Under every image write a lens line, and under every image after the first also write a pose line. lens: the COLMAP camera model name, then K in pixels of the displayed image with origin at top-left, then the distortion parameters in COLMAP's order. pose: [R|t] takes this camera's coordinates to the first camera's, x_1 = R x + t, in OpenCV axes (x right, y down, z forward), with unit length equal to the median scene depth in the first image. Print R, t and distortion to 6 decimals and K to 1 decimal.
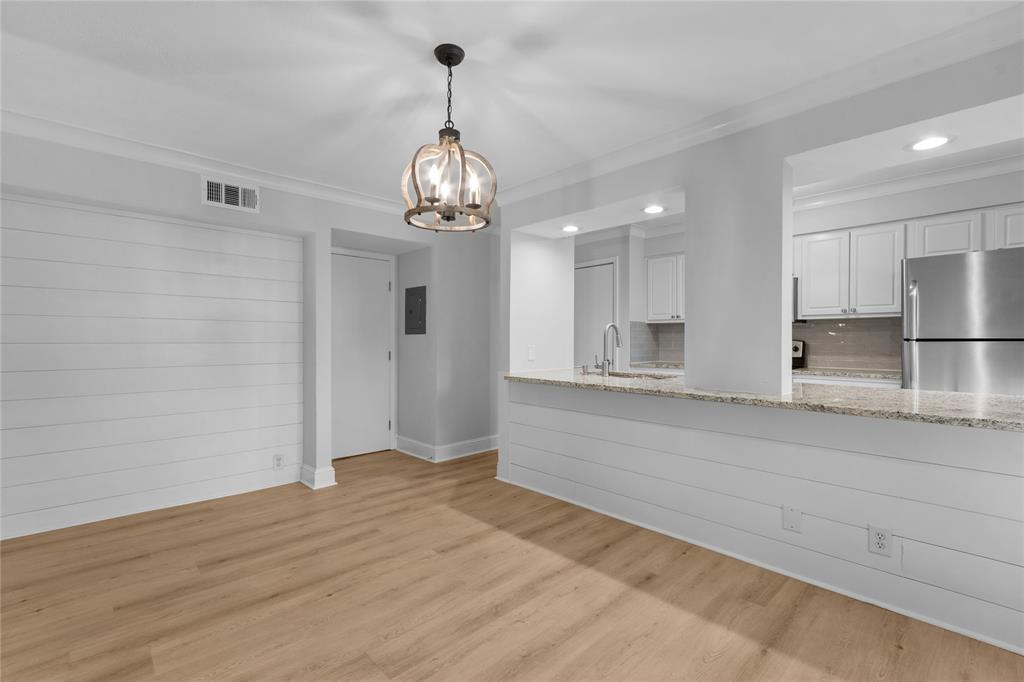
lens RADIAL K [[451.1, 0, 516.3], [0, 451.1, 338.8], [0, 0, 1]] dist [0.006374, -0.000556]
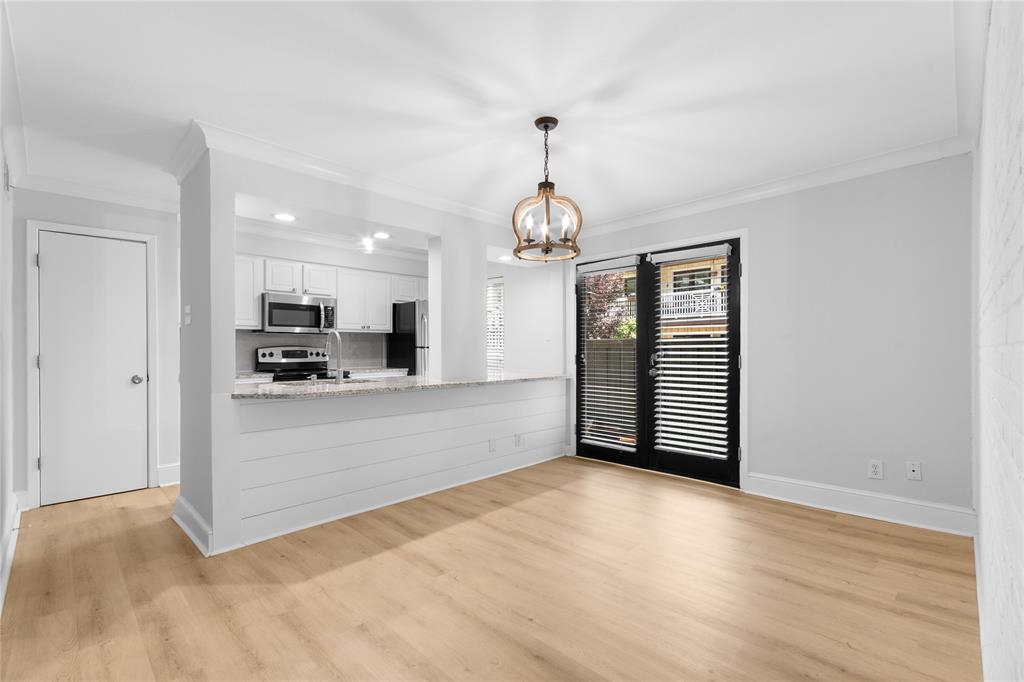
lens RADIAL K [[451.1, 0, 514.4], [0, 451.1, 348.9], [0, 0, 1]] dist [0.006374, -0.000556]
pose [[-0.030369, -0.000164, 0.999539, -1.013536], [0.000724, 1.000000, 0.000187, 0.008274], [-0.999538, 0.000730, -0.030369, 0.804972]]
